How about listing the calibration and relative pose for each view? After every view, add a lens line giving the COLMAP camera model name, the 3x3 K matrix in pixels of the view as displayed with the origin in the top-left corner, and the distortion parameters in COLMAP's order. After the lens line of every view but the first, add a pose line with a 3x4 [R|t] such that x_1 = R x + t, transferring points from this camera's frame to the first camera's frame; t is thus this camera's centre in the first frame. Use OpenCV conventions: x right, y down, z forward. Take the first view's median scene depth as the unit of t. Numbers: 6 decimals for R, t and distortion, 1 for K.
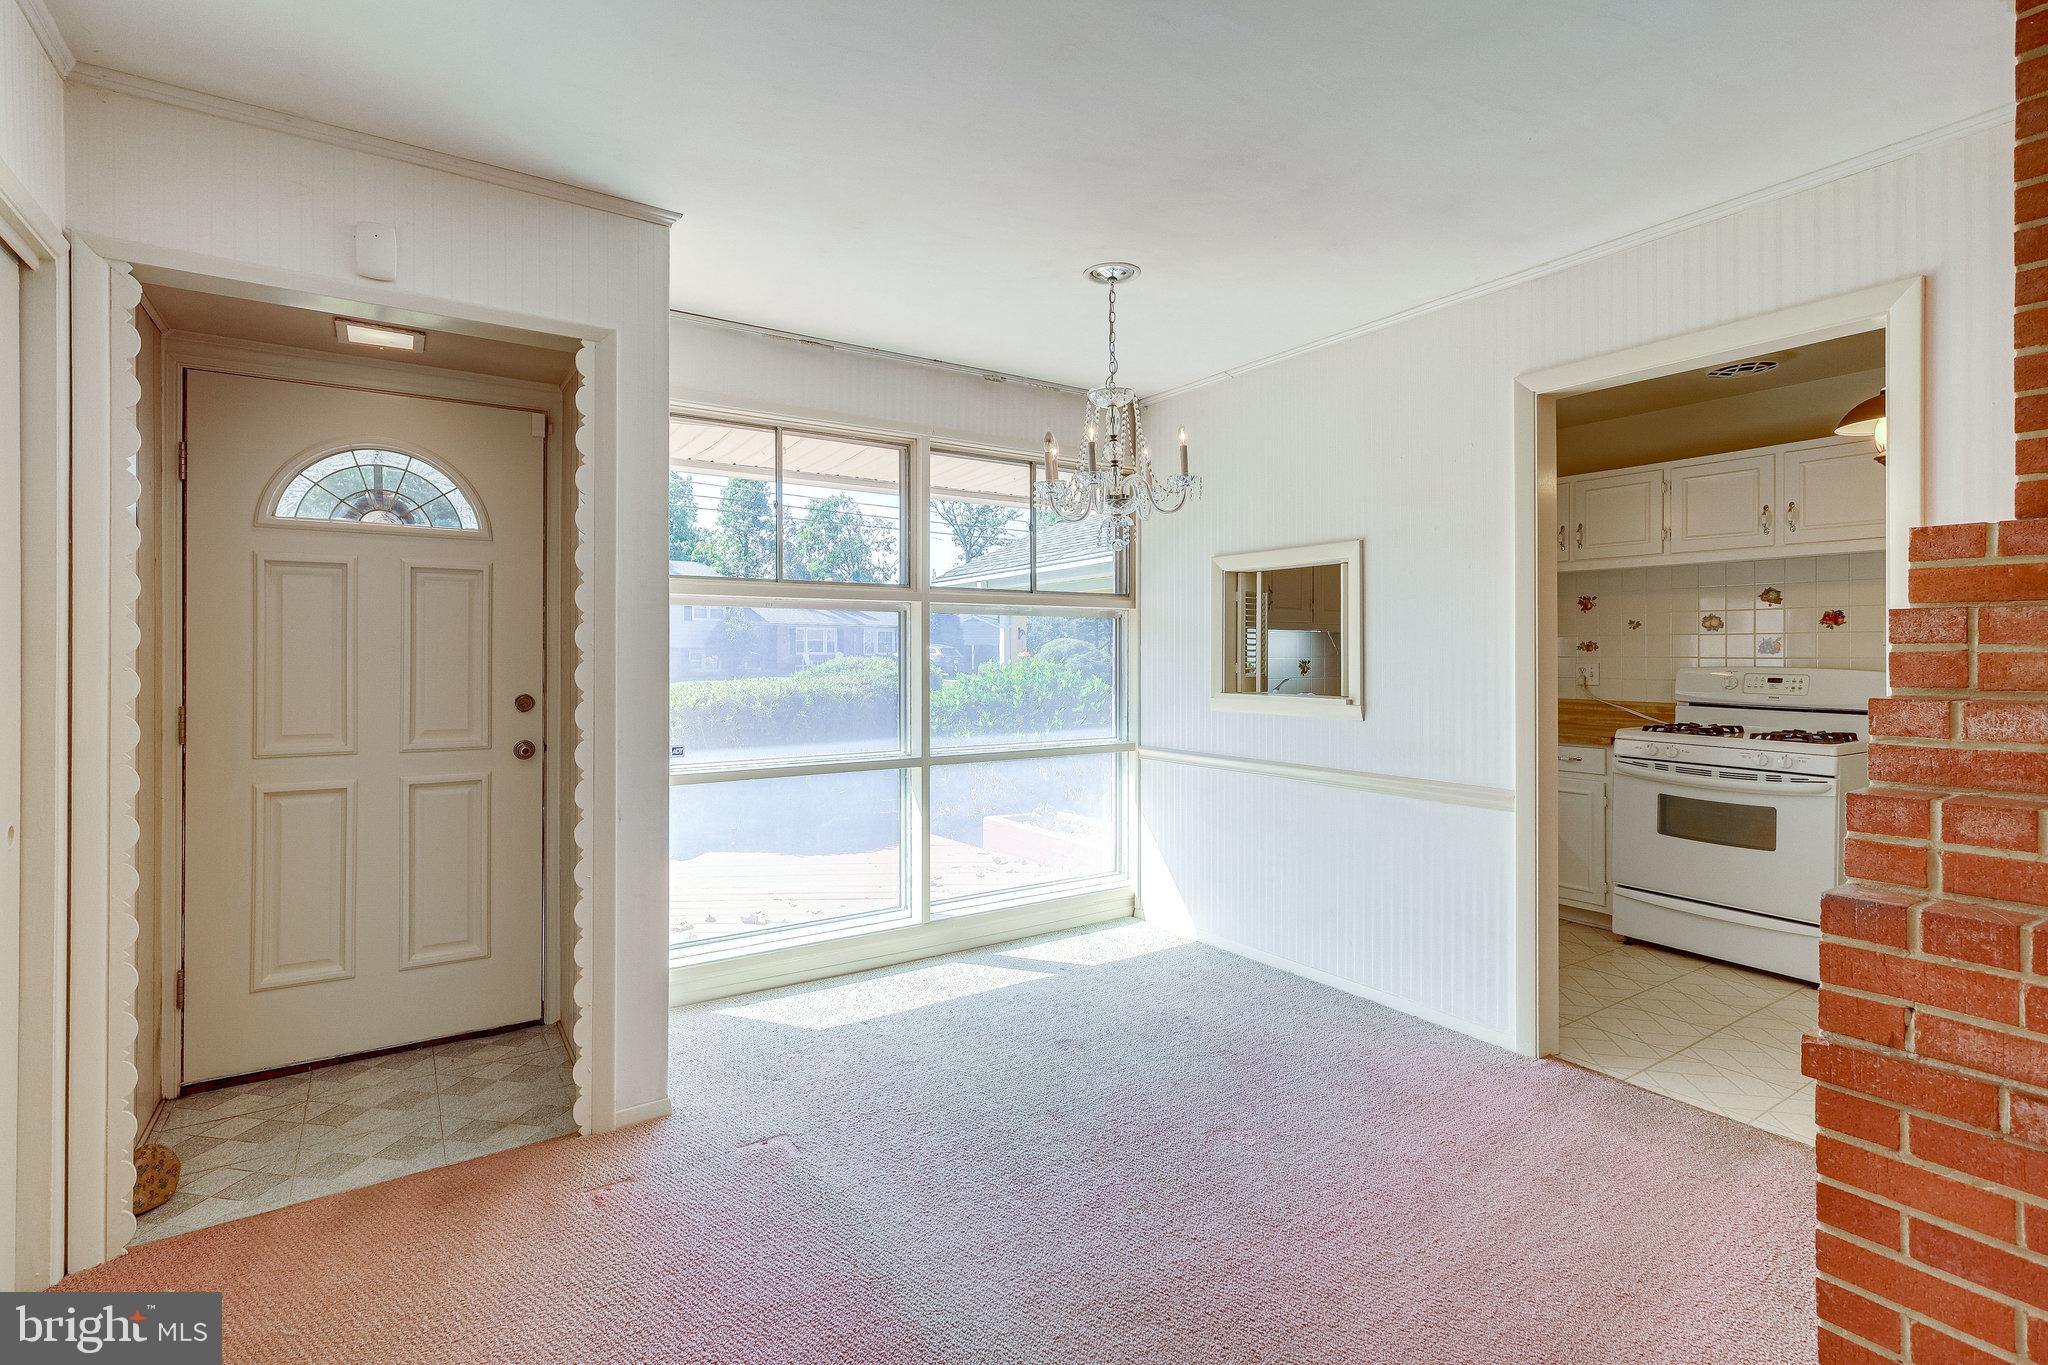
lens RADIAL K [[948.8, 0, 1020.6], [0, 948.8, 653.1], [0, 0, 1]] dist [0.002064, 0.000457]
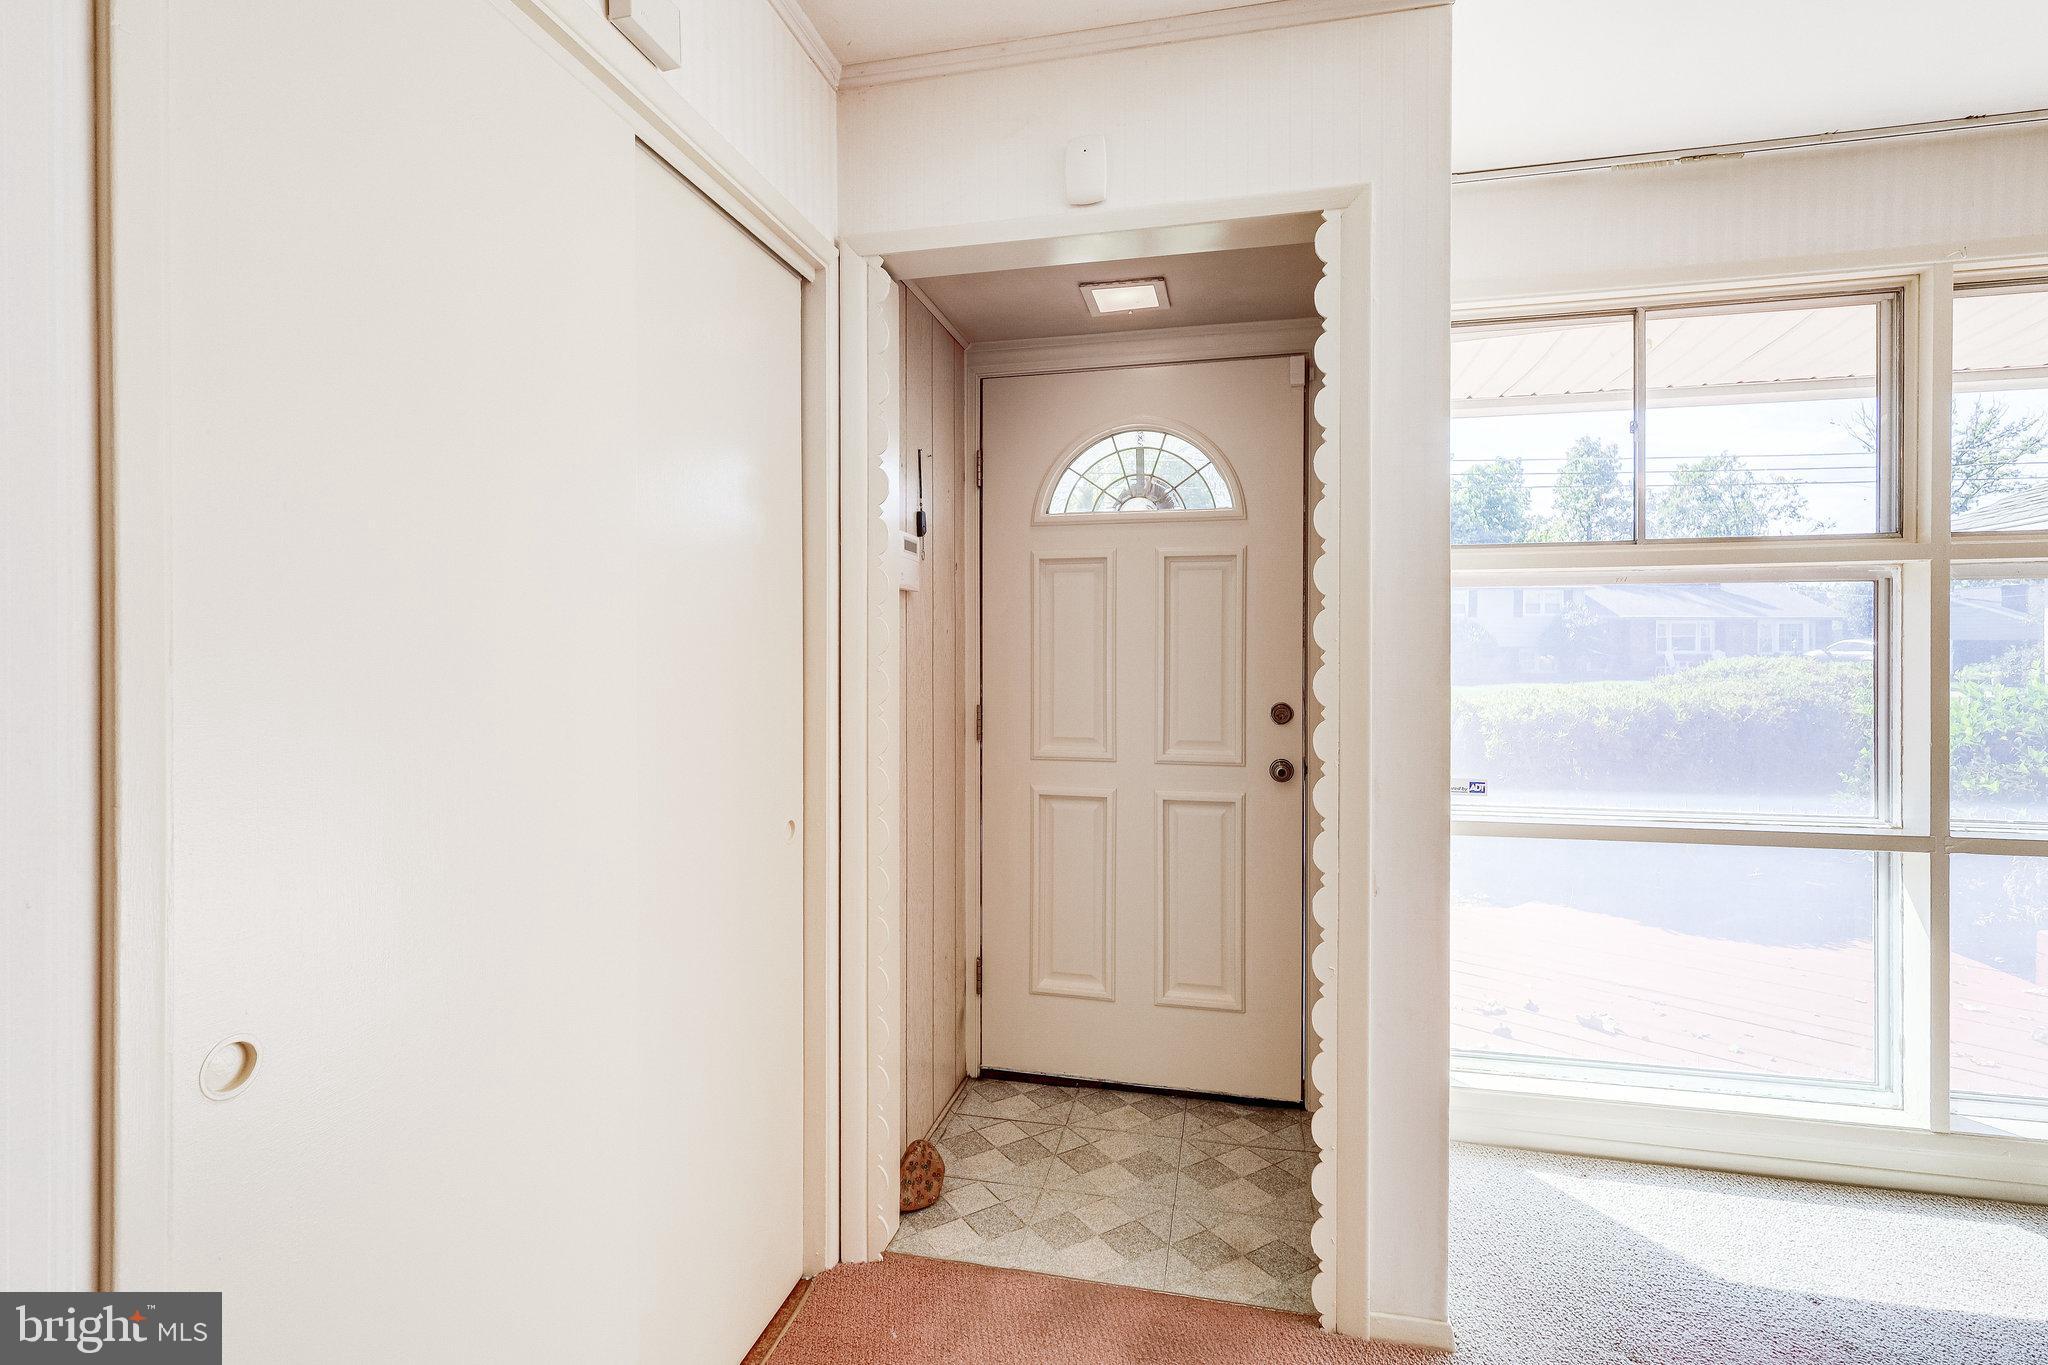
lens RADIAL K [[964.0, 0, 1018.5], [0, 964.0, 660.2], [0, 0, 1]] dist [0.001515, 0.000576]
pose [[0.685469, 0.003815, -0.728092, -0.078748], [0.002131, 0.999971, 0.007245, -0.000071], [0.728099, -0.006518, 0.685441, 0.289110]]
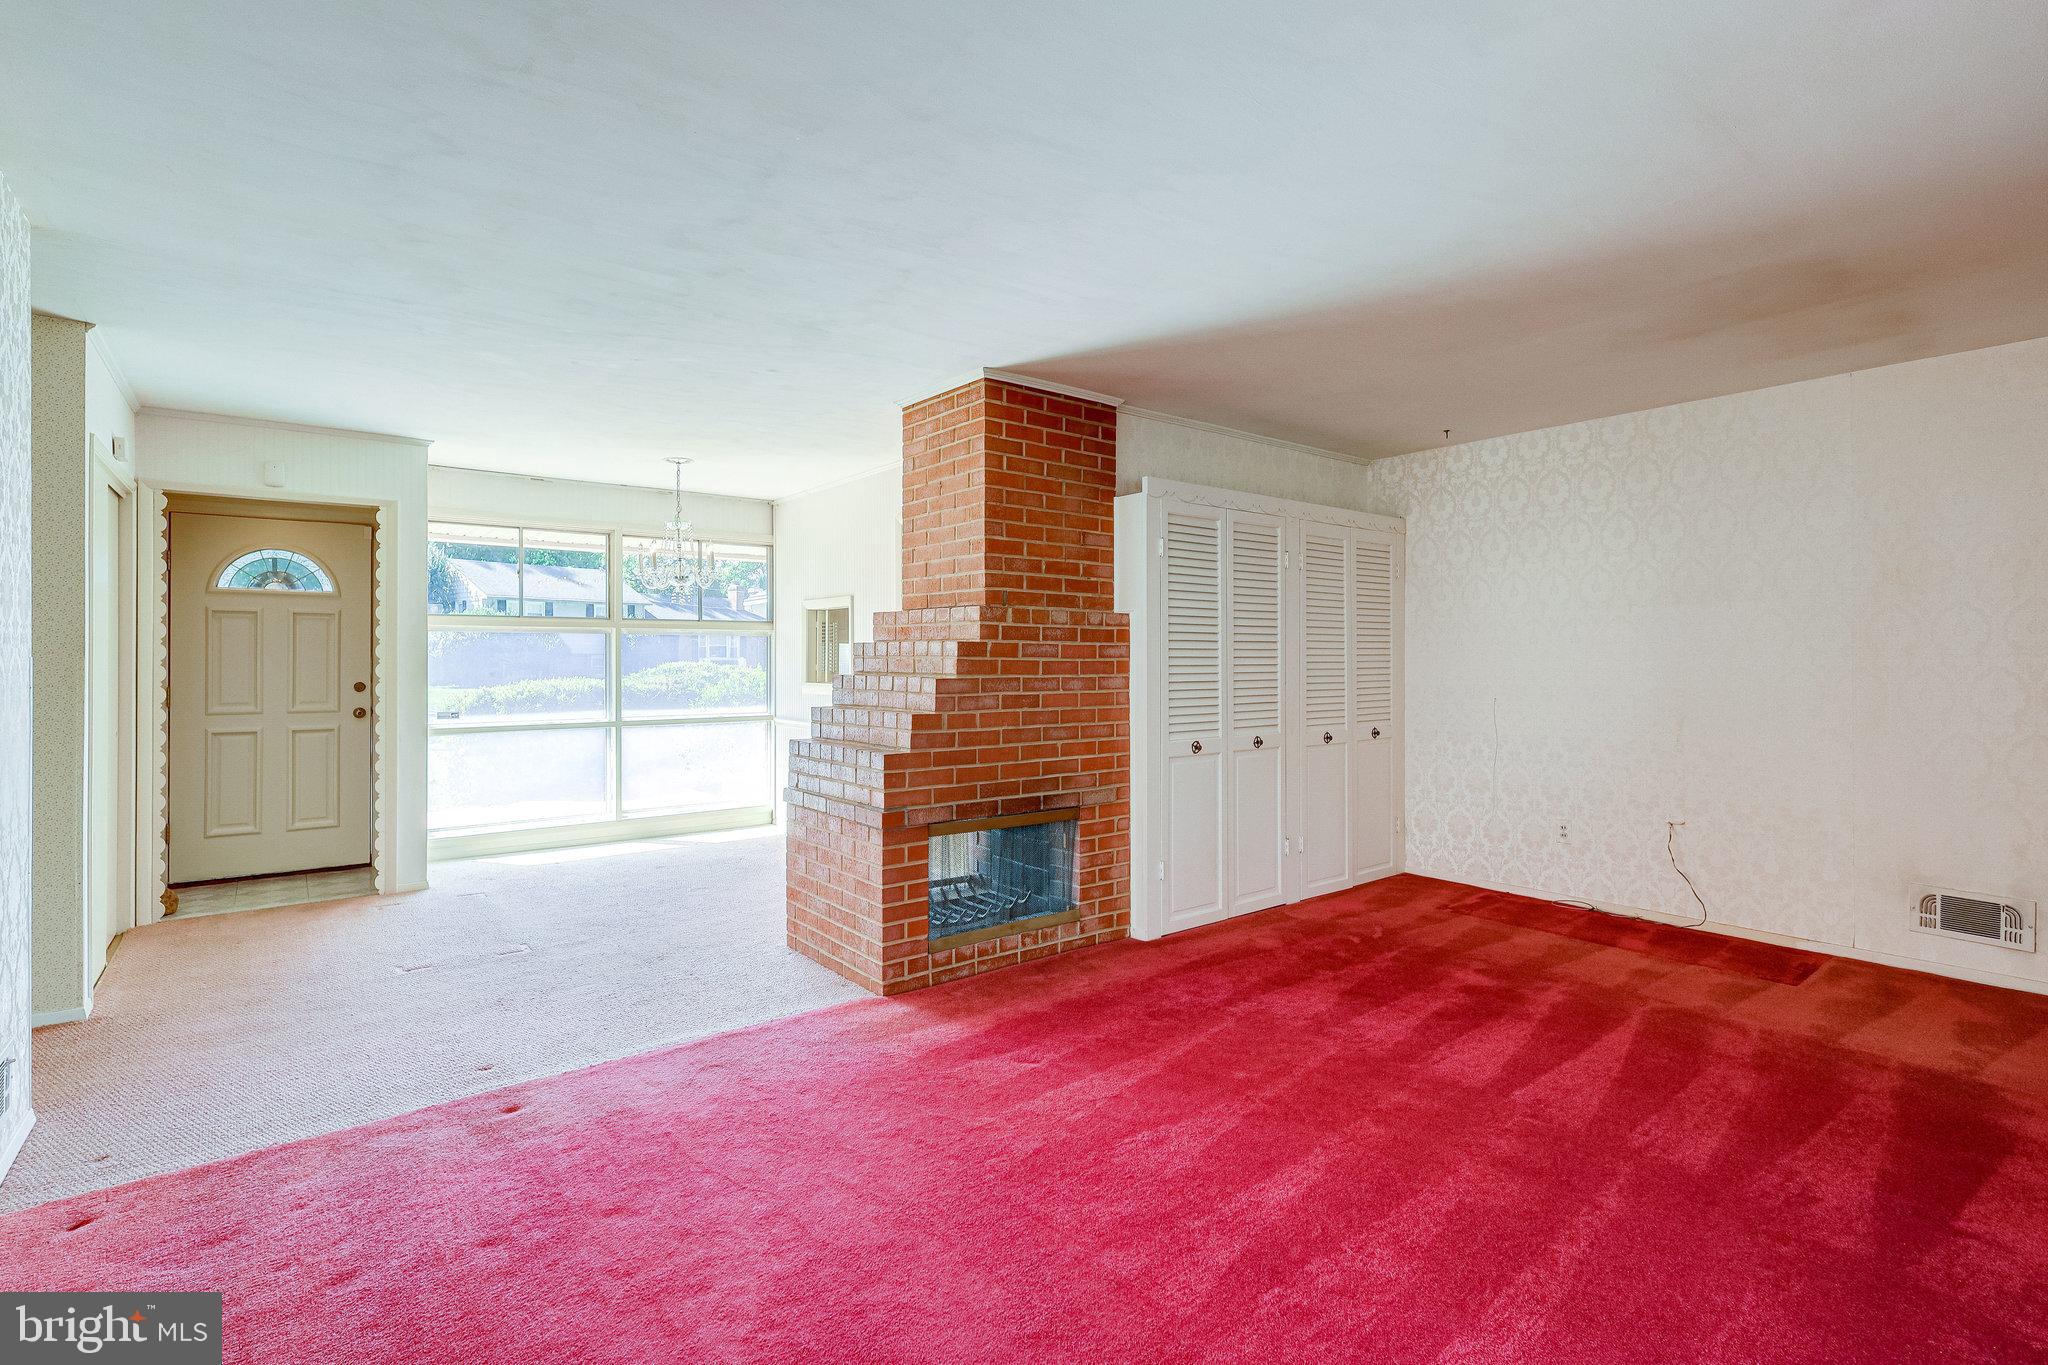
lens RADIAL K [[955.1, 0, 1020.2], [0, 955.1, 656.0], [0, 0, 1]] dist [-0.000412, 0.000007]
pose [[0.997513, 0.000056, 0.070483, 0.664764], [0.000070, 0.999998, -0.001786, -0.003127], [-0.070483, 0.001786, 0.997511, -0.992788]]
